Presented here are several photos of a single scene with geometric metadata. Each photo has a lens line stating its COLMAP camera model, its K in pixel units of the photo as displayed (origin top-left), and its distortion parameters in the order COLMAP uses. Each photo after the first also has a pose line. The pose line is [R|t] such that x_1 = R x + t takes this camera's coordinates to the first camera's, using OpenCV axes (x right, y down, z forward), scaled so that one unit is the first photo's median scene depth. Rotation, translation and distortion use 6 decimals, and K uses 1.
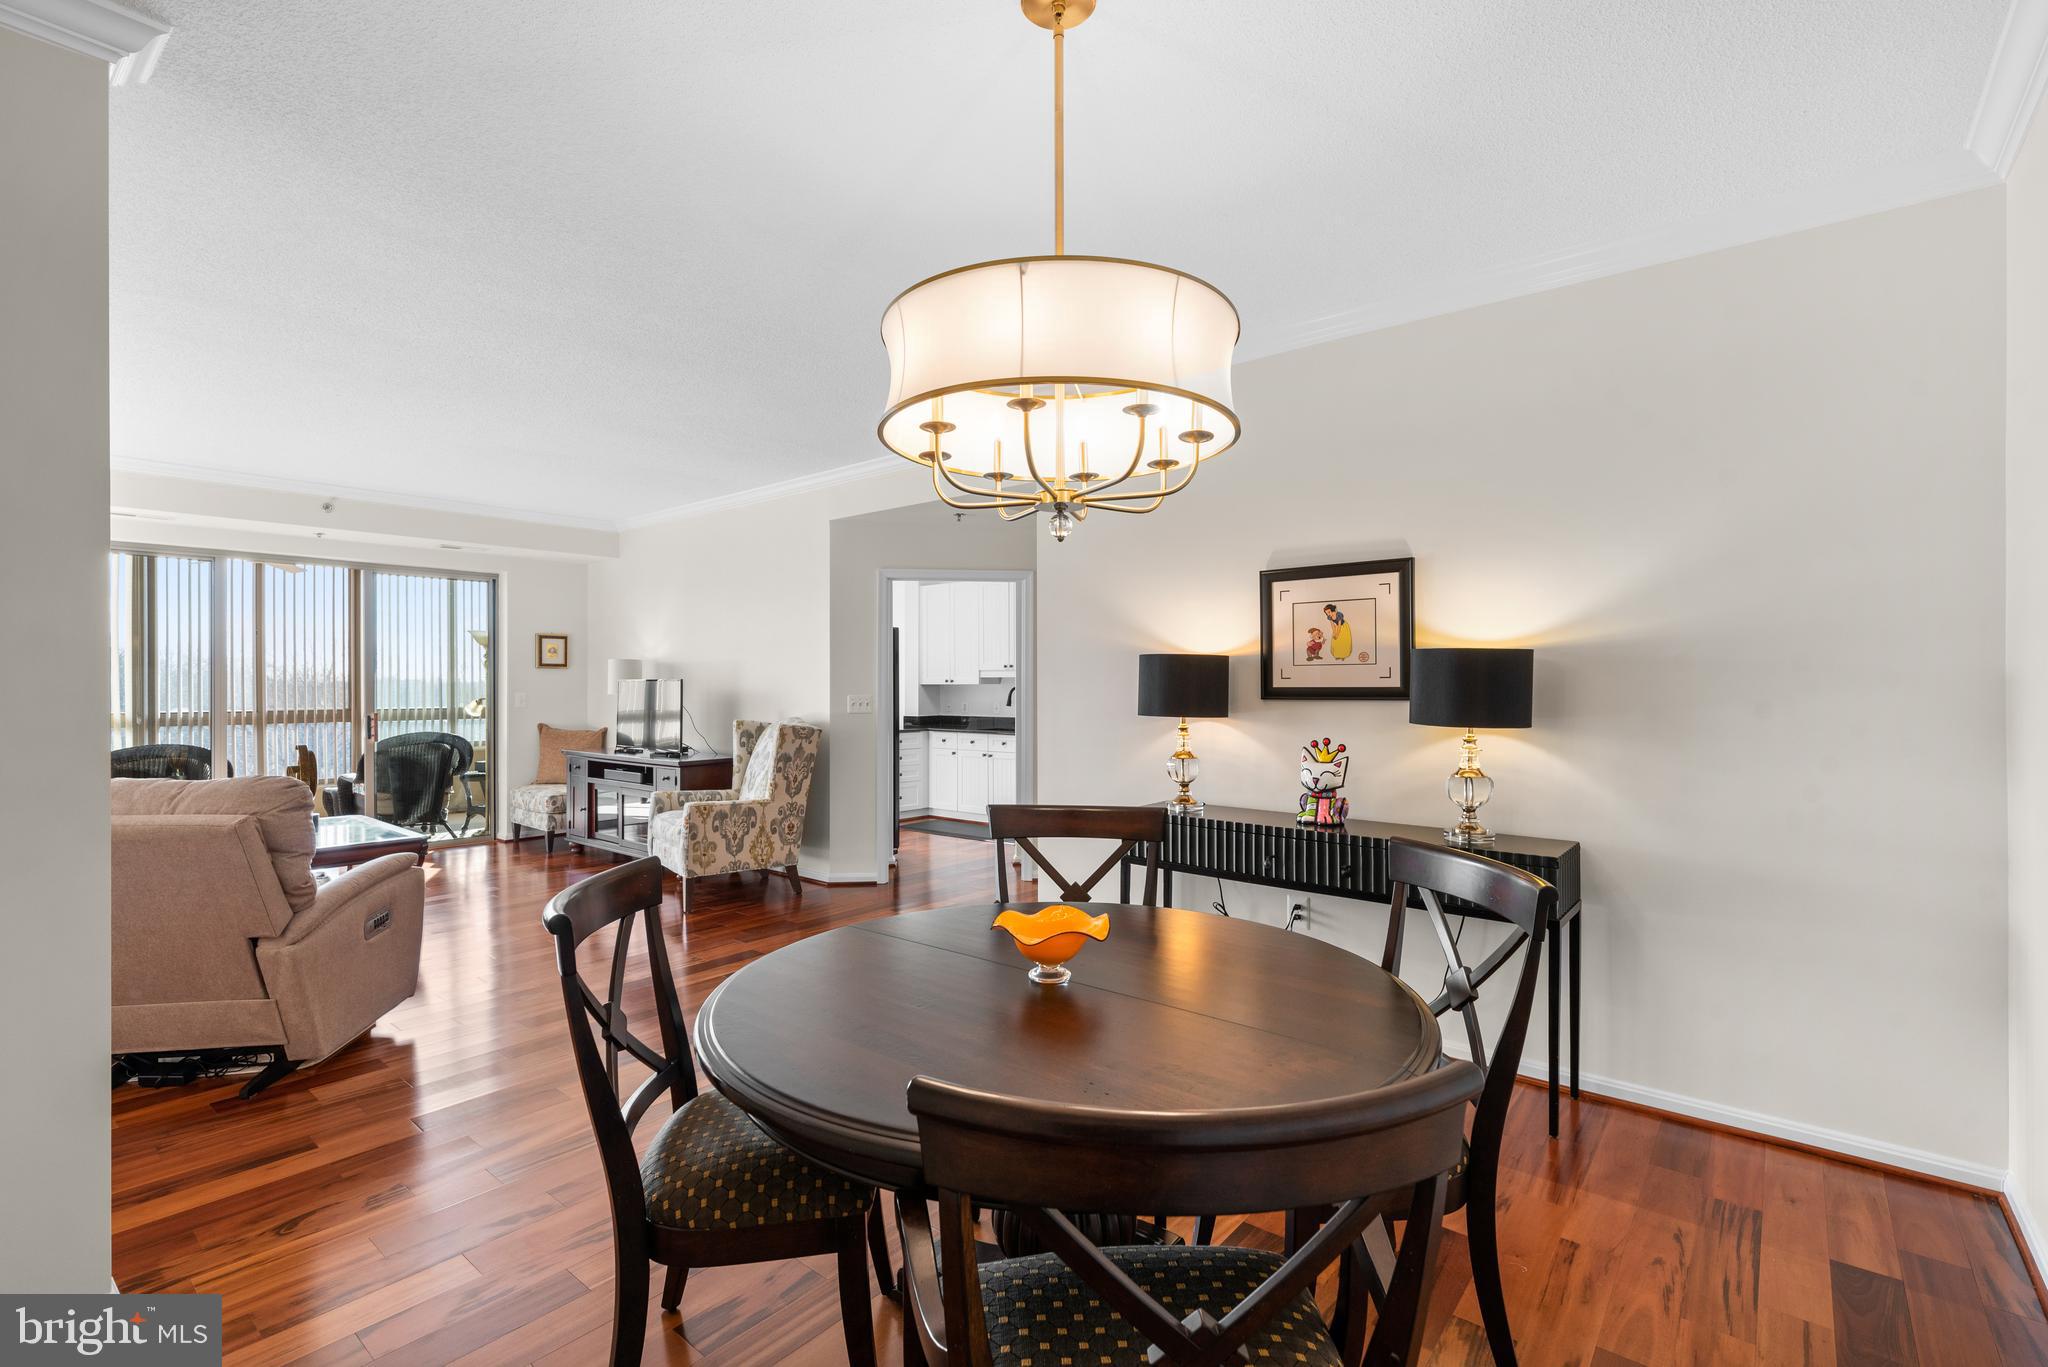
lens RADIAL K [[920.9, 0, 1030.5], [0, 920.9, 684.2], [0, 0, 1]] dist [0.000012, -0.000373]
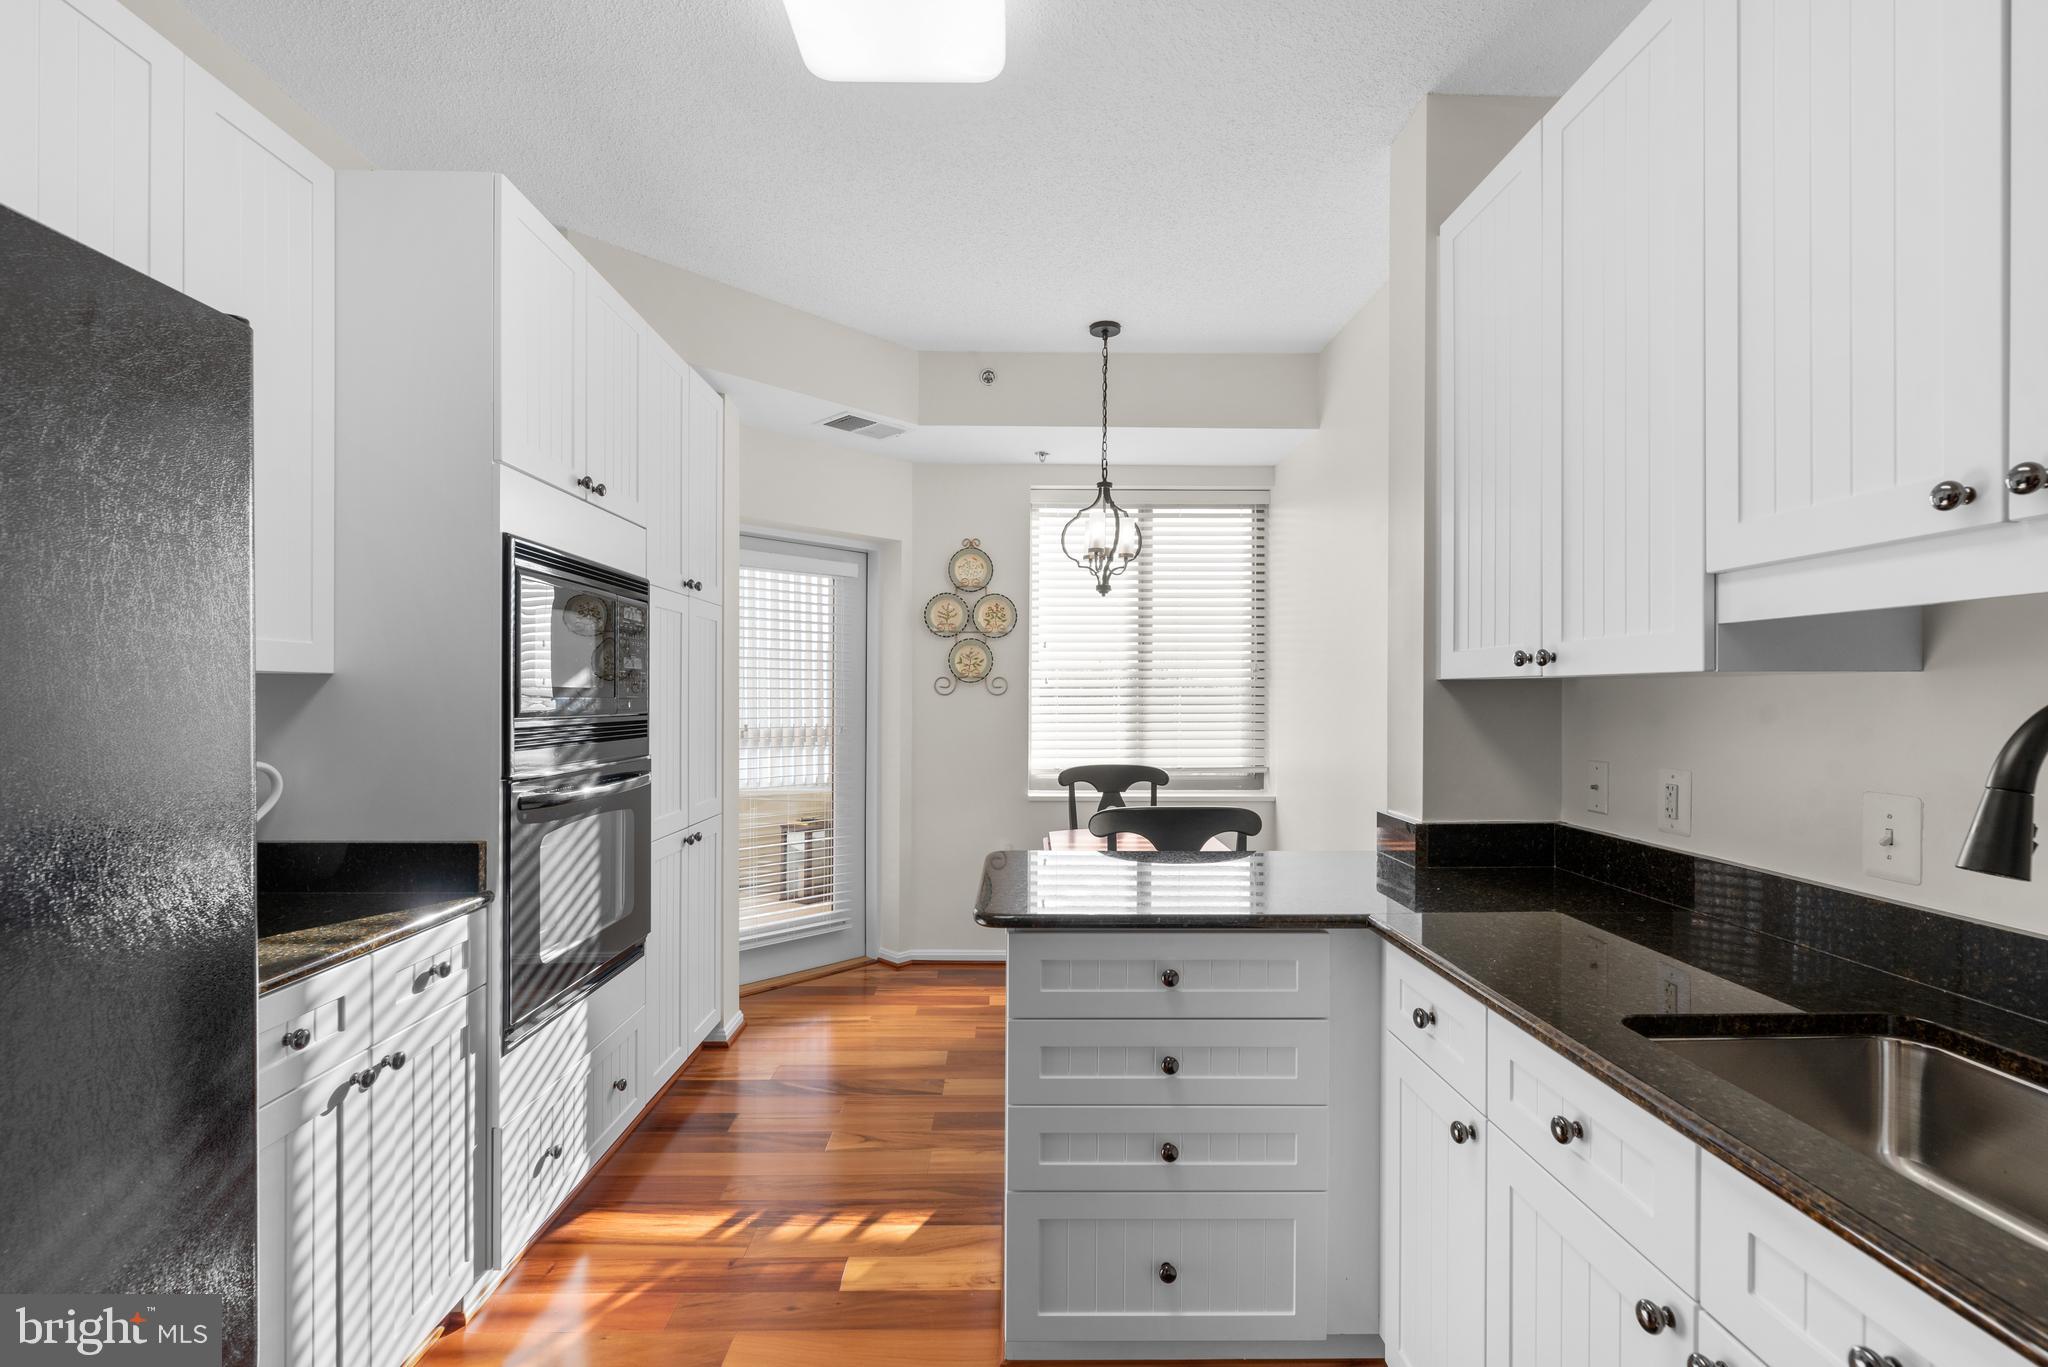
lens RADIAL K [[926.4, 0, 1026.1], [0, 926.4, 696.4], [0, 0, 1]] dist [-0.000517, -0.000623]
pose [[0.652001, 0.007613, -0.758180, -0.022572], [-0.003813, 0.999970, 0.006762, 0.005148], [0.758208, -0.001518, 0.652011, 1.224876]]
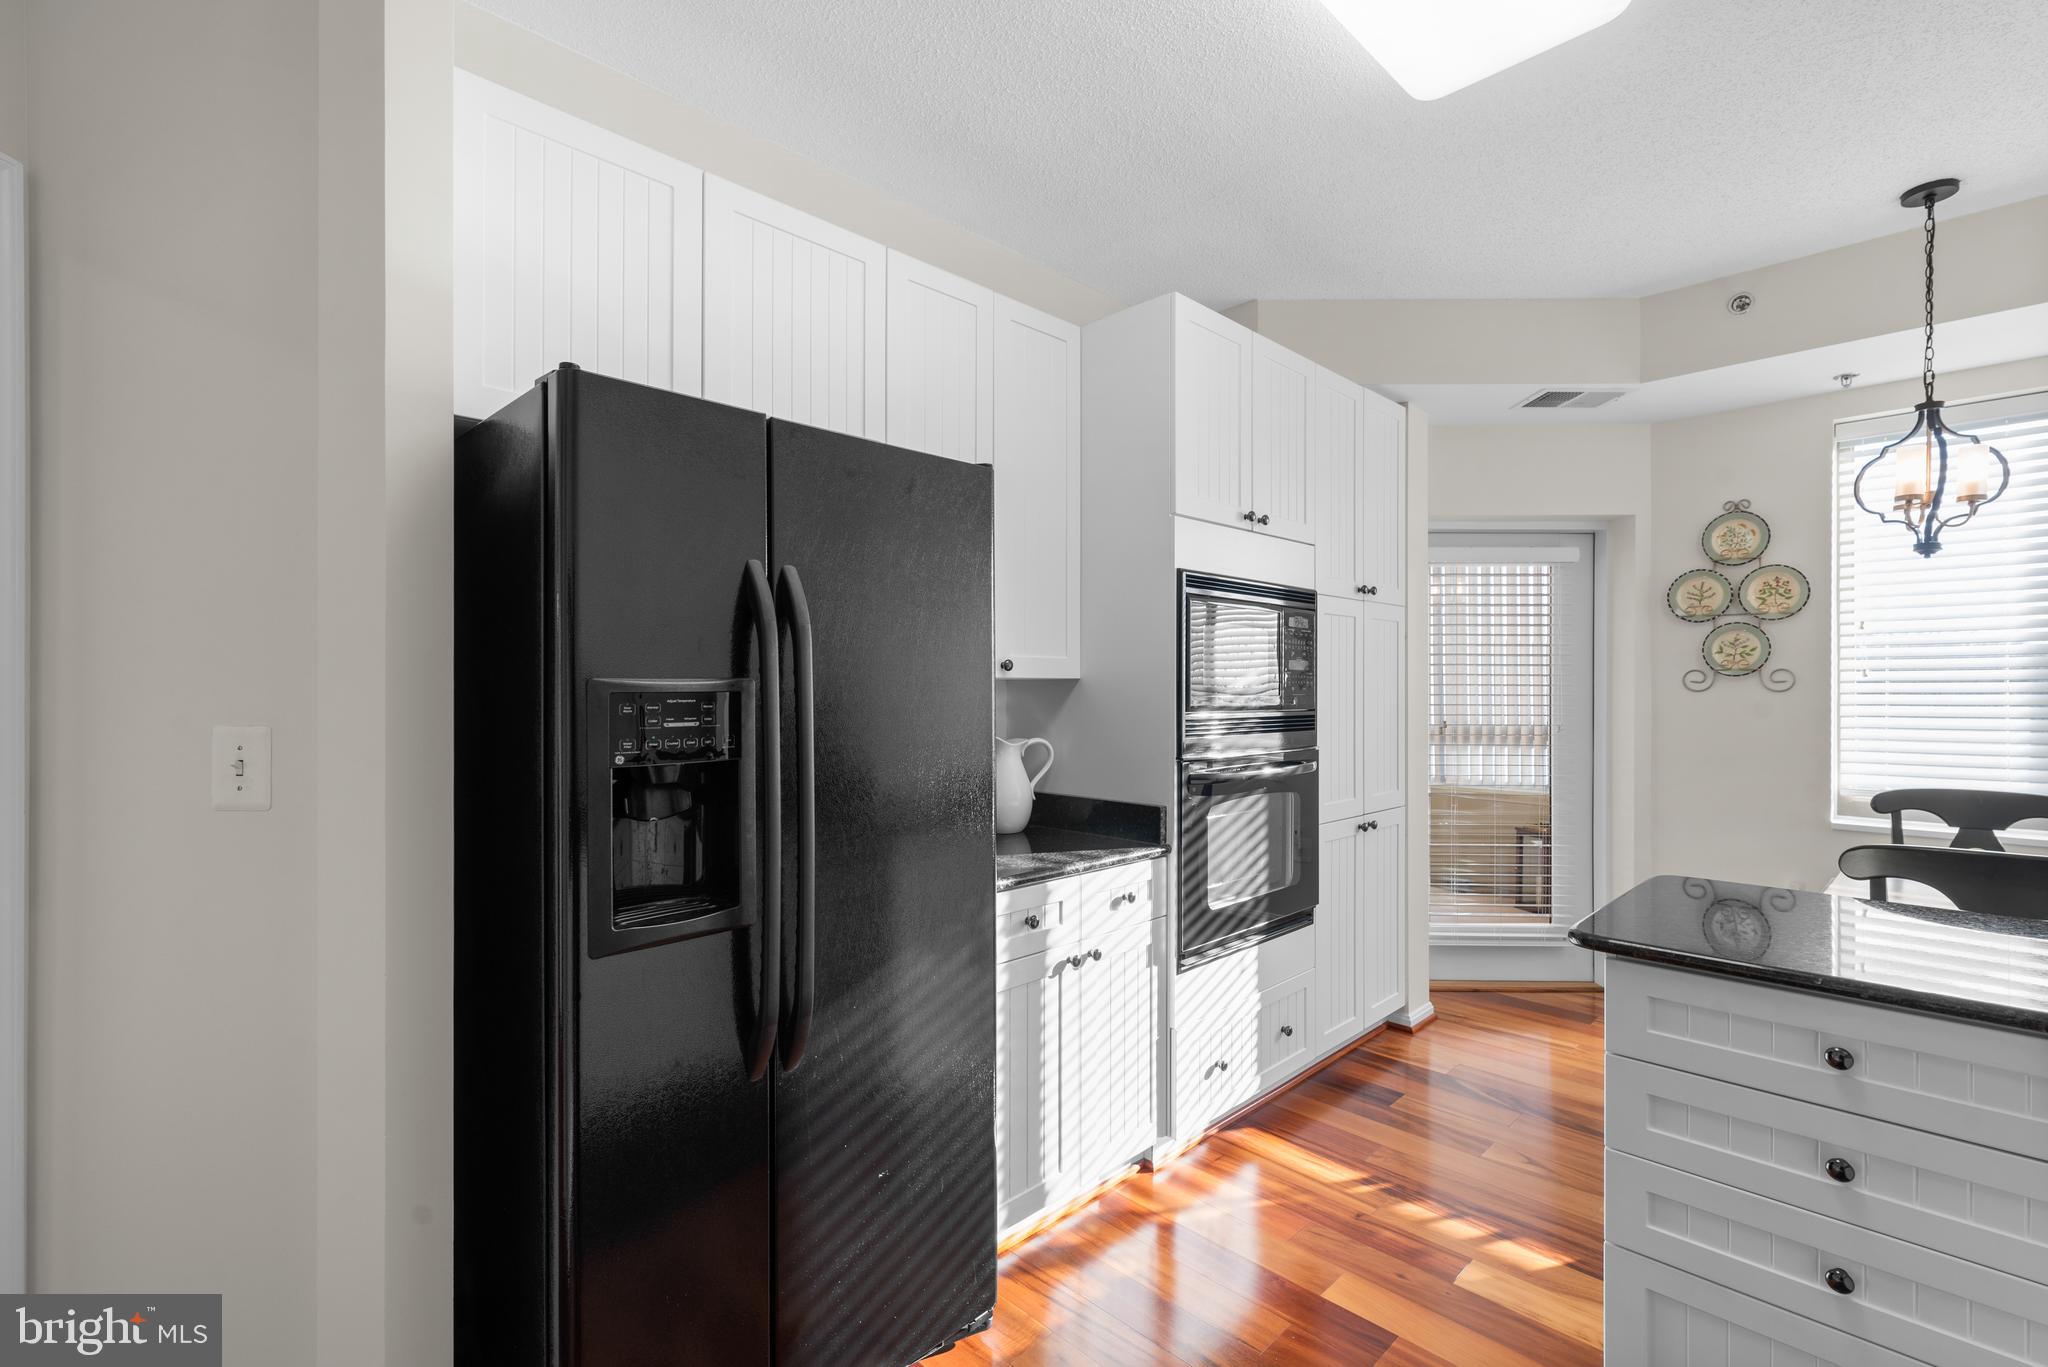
lens RADIAL K [[914.9, 0, 1022.4], [0, 914.9, 684.1], [0, 0, 1]] dist [0.003285, -0.000500]
pose [[-0.101419, 0.001708, -0.994842, 0.029555], [0.003020, 0.999994, 0.001409, 0.002323], [0.994839, -0.002862, -0.101424, 1.268947]]
